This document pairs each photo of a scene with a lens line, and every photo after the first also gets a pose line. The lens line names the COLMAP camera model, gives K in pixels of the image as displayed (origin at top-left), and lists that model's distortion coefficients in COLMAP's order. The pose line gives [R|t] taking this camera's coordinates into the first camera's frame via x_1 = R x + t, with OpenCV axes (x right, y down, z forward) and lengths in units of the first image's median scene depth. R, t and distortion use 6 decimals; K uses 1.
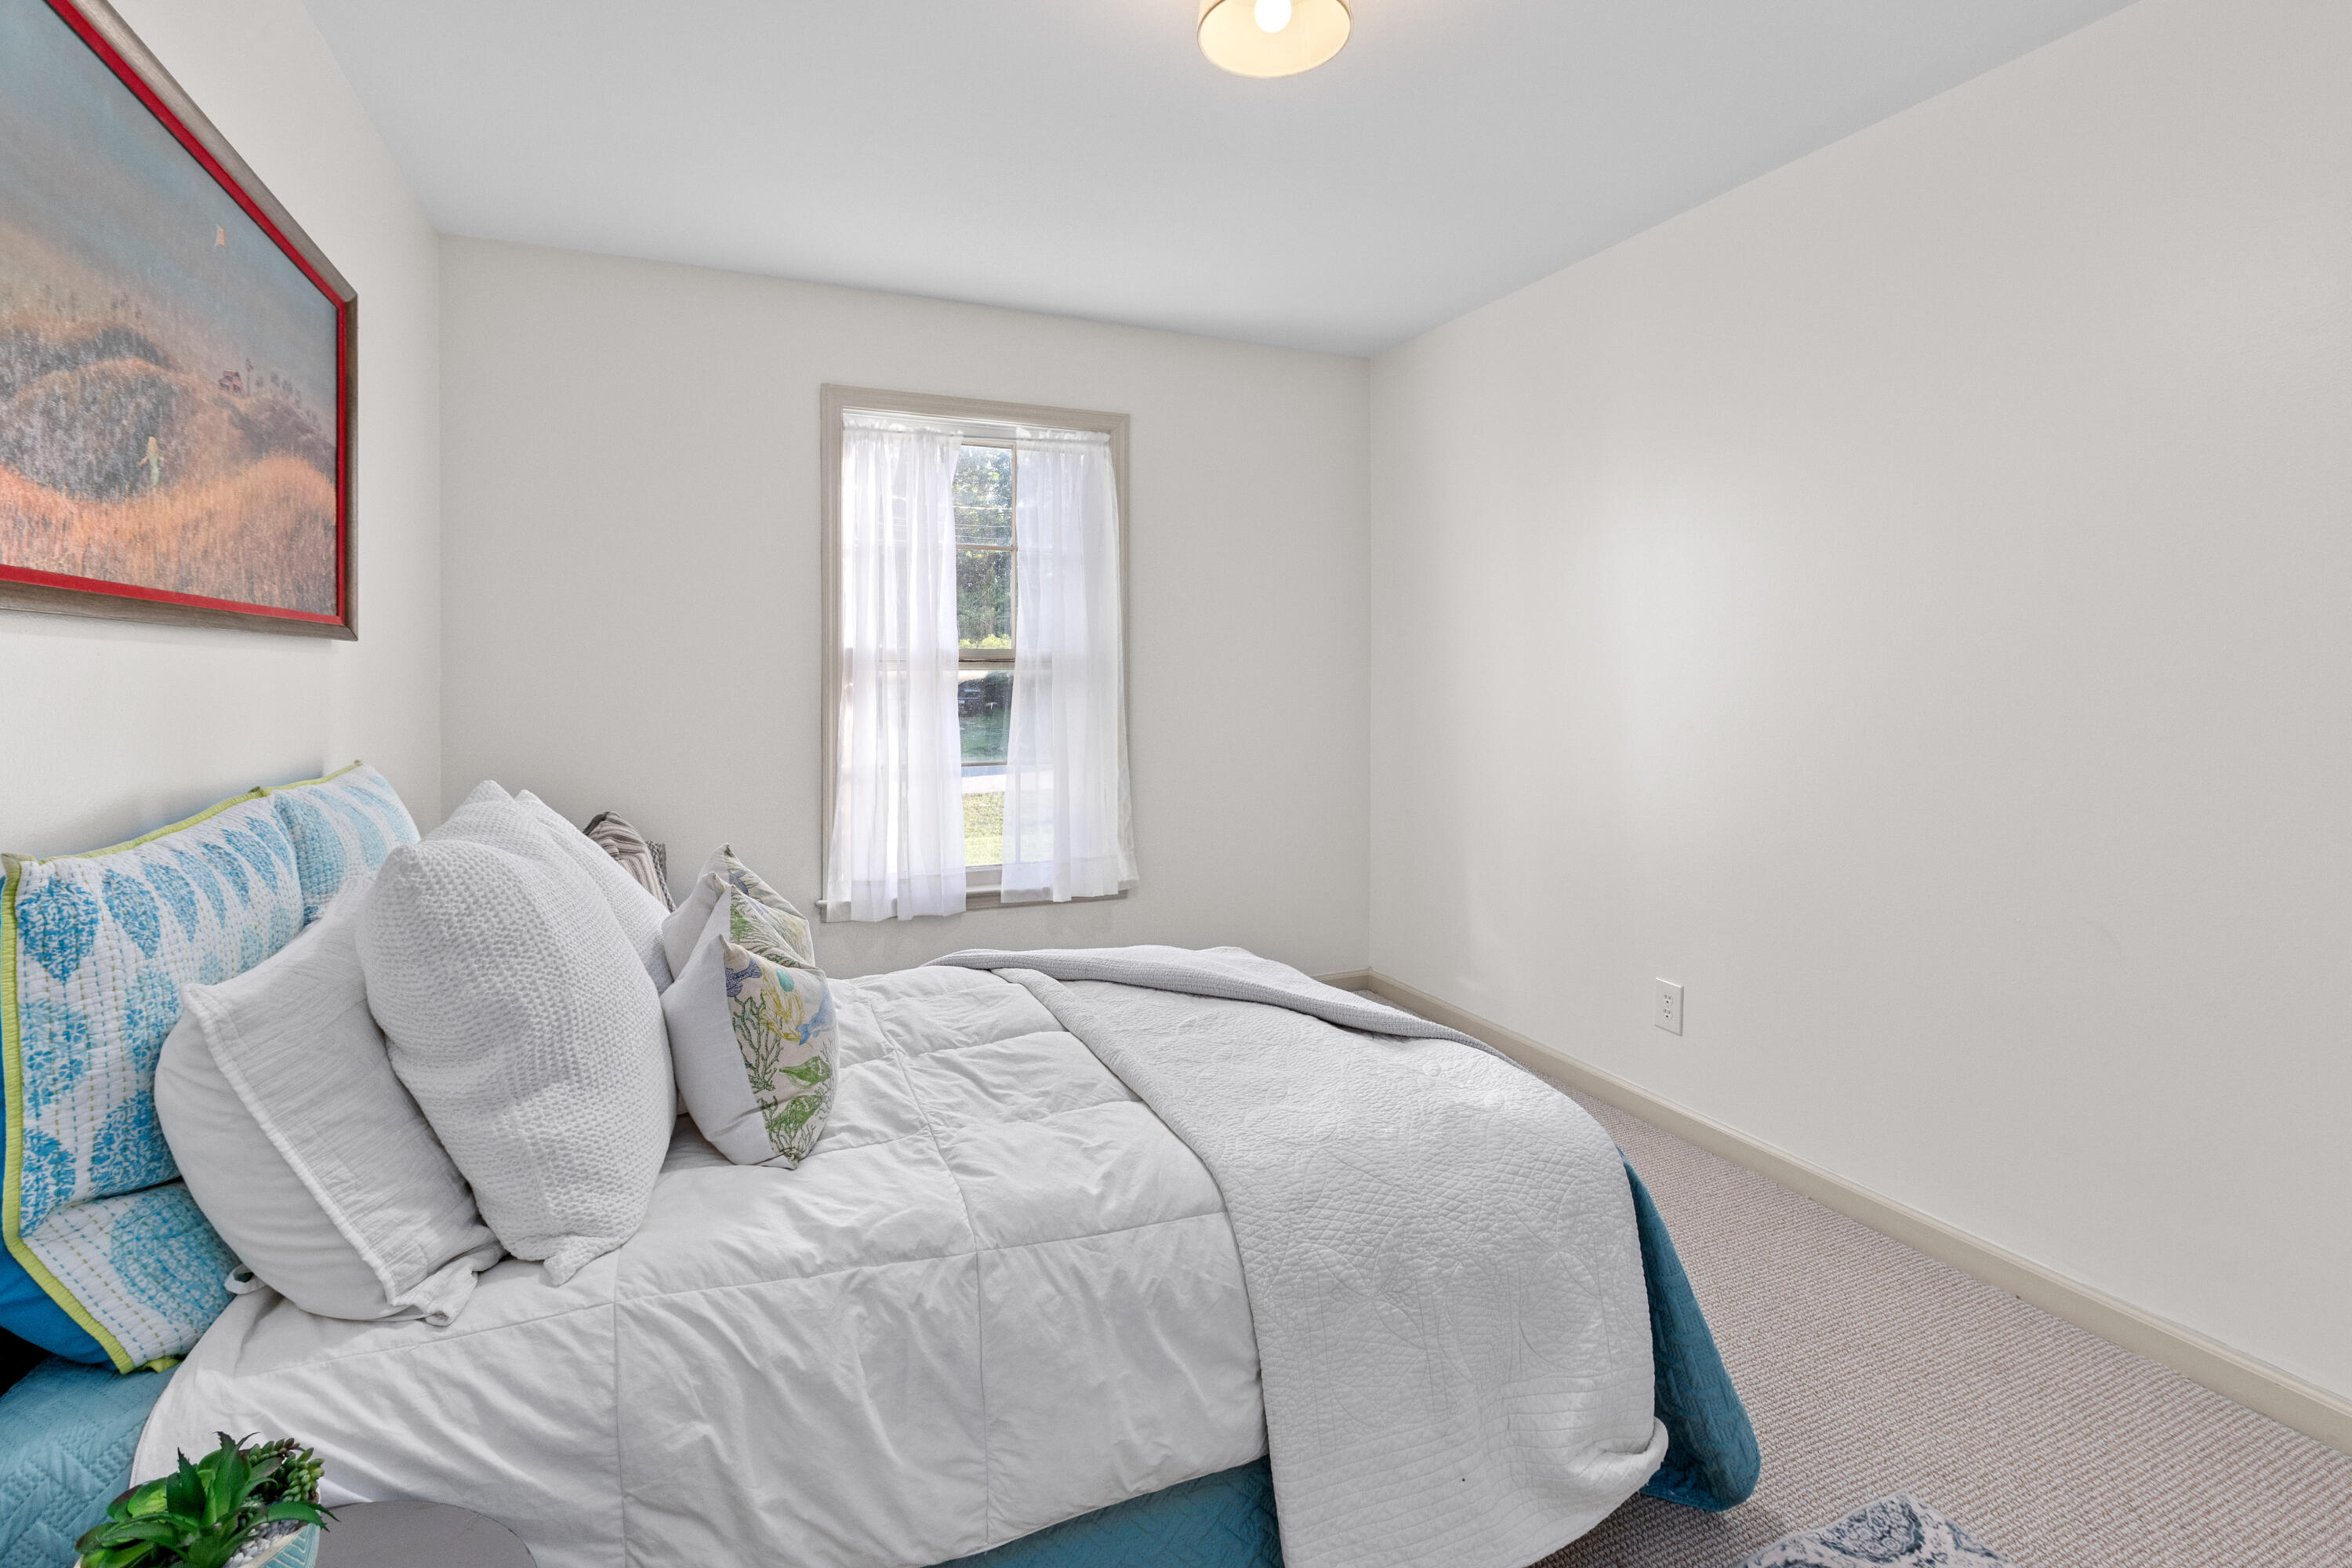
lens RADIAL K [[1095.6, 0, 1163.2], [0, 1095.6, 693.8], [0, 0, 1]] dist [-0.005464, 0.002494]
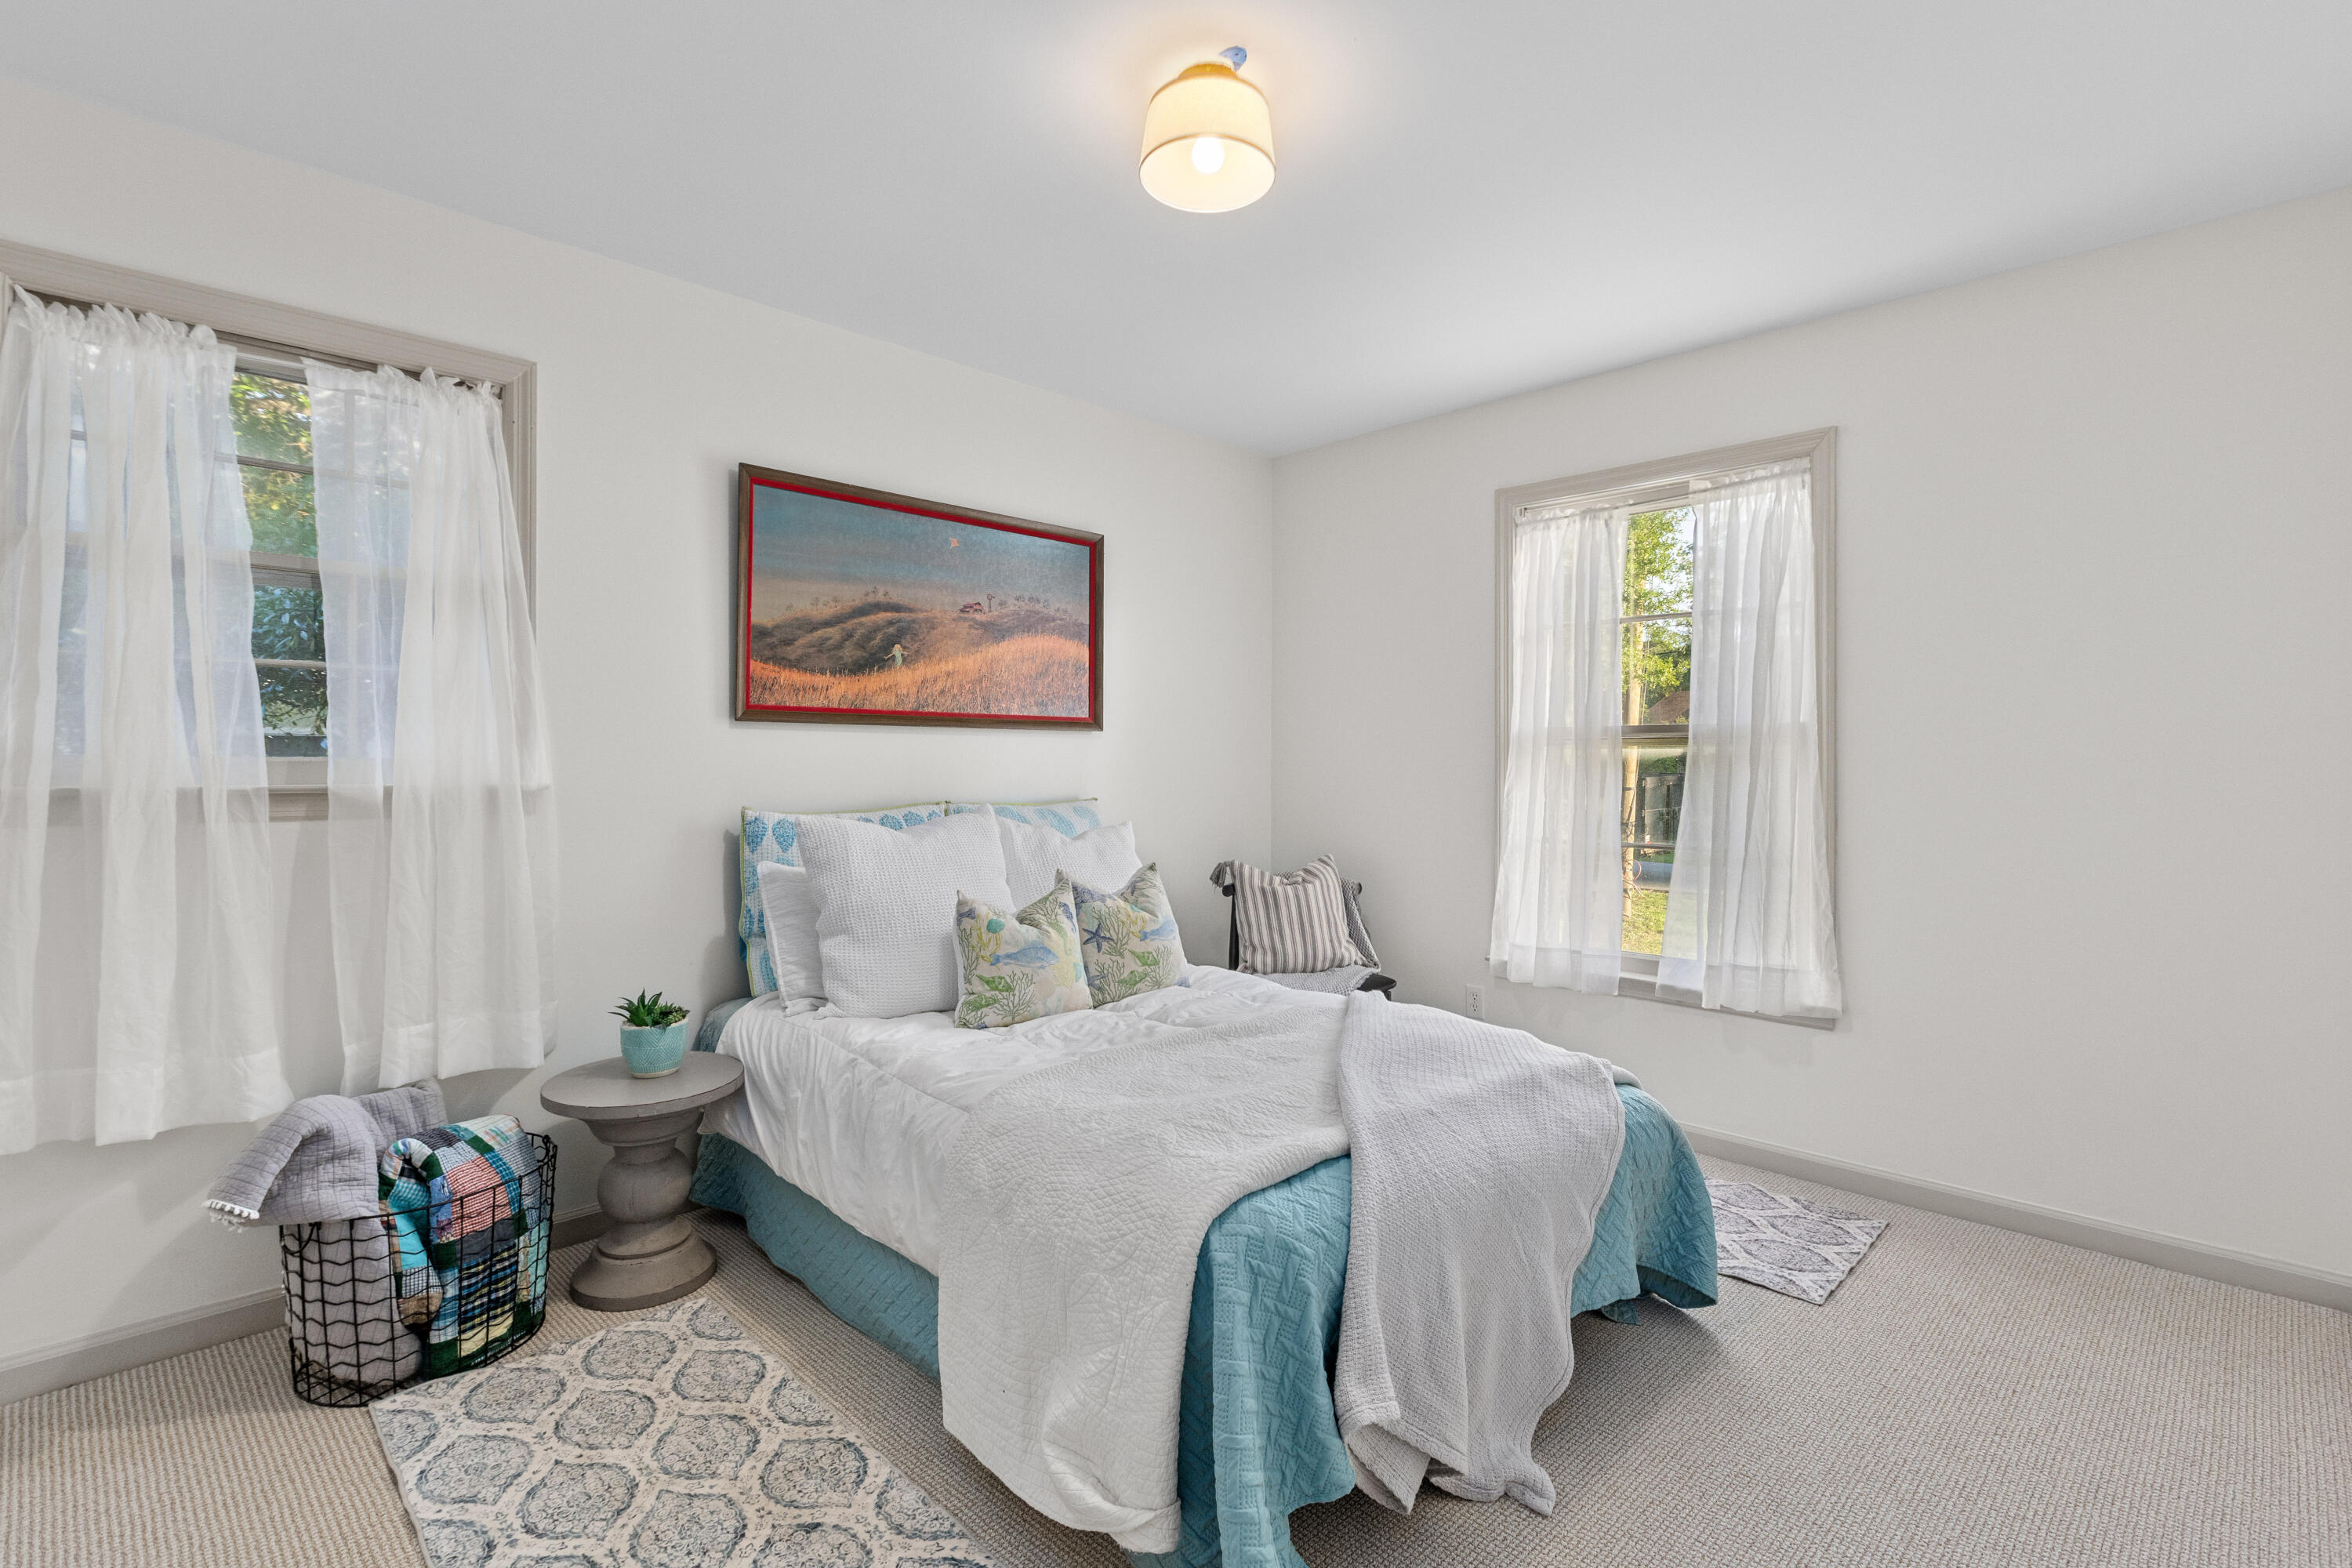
lens RADIAL K [[1095.6, 0, 1171.6], [0, 1095.6, 779.8], [0, 0, 1]] dist [-0.005464, 0.002494]
pose [[0.370608, 0.016748, -0.928638, 0.596672], [-0.021277, 0.999728, 0.009538, 0.006787], [0.928546, 0.016224, 0.370864, 0.284672]]
